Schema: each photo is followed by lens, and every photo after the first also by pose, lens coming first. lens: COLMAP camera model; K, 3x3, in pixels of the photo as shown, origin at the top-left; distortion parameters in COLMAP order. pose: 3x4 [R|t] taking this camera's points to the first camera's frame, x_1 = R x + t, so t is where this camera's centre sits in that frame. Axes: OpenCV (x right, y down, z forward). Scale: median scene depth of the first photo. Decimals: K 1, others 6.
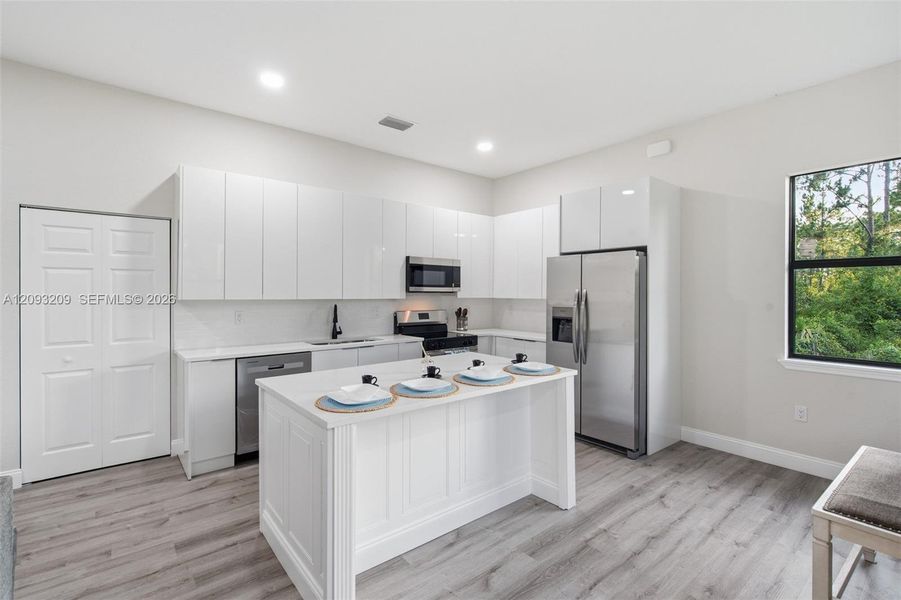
lens RADIAL K [[412.6, 0, 447.8], [0, 412.6, 294.9], [0, 0, 1]] dist [0.006297, -0.003846]
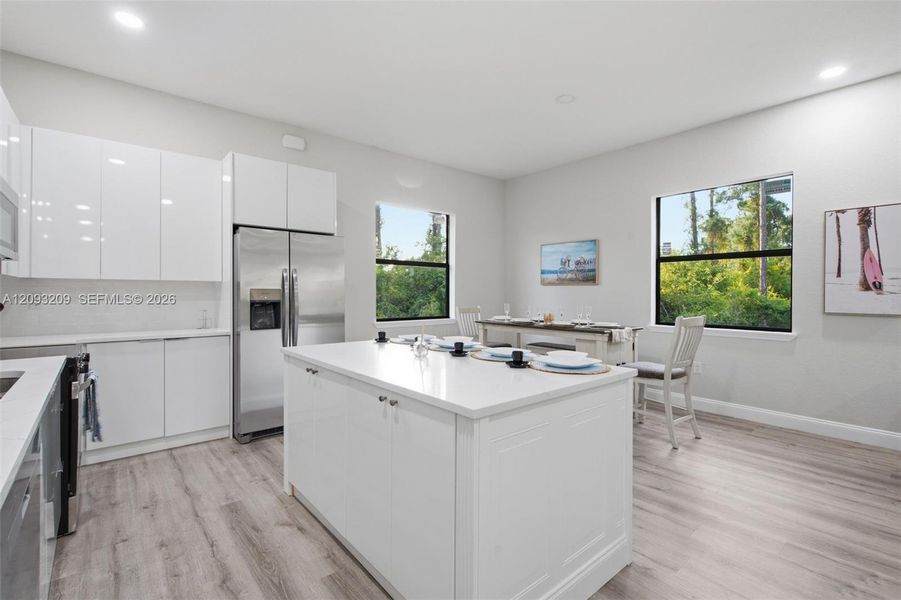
lens RADIAL K [[412.6, 0, 448.9], [0, 412.6, 295.3], [0, 0, 1]] dist [0.006297, -0.003846]
pose [[-0.024571, -0.006598, 0.999676, -0.595545], [0.000799, 0.999978, 0.006620, 0.037156], [-0.999698, 0.000961, -0.024565, 0.642616]]
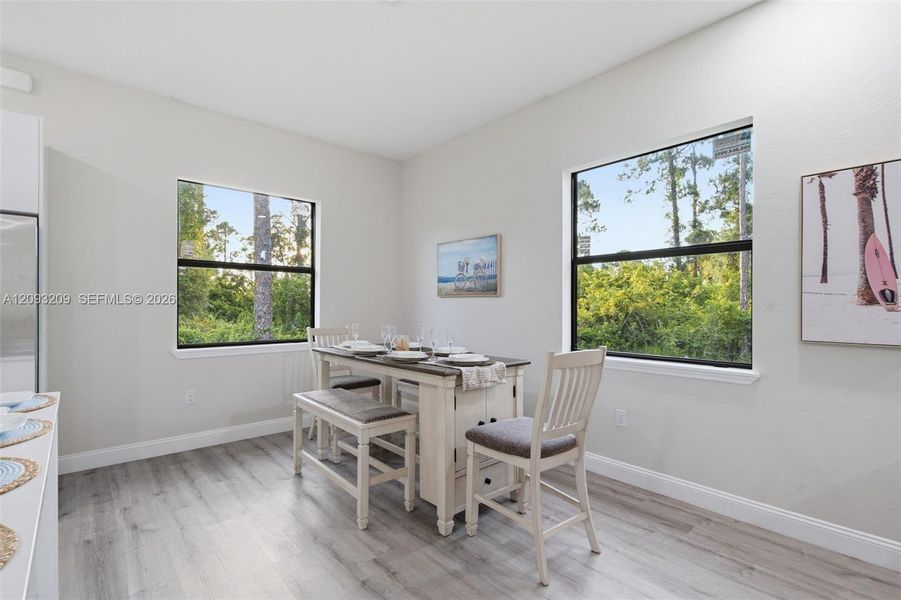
lens RADIAL K [[412.6, 0, 451.1], [0, 412.6, 305.3], [0, 0, 1]] dist [0.006297, -0.003846]
pose [[-0.051969, 0.001244, 0.998648, -0.238566], [0.000729, 0.999999, -0.001207, 0.034564], [-0.998648, 0.000665, -0.051969, 0.294887]]
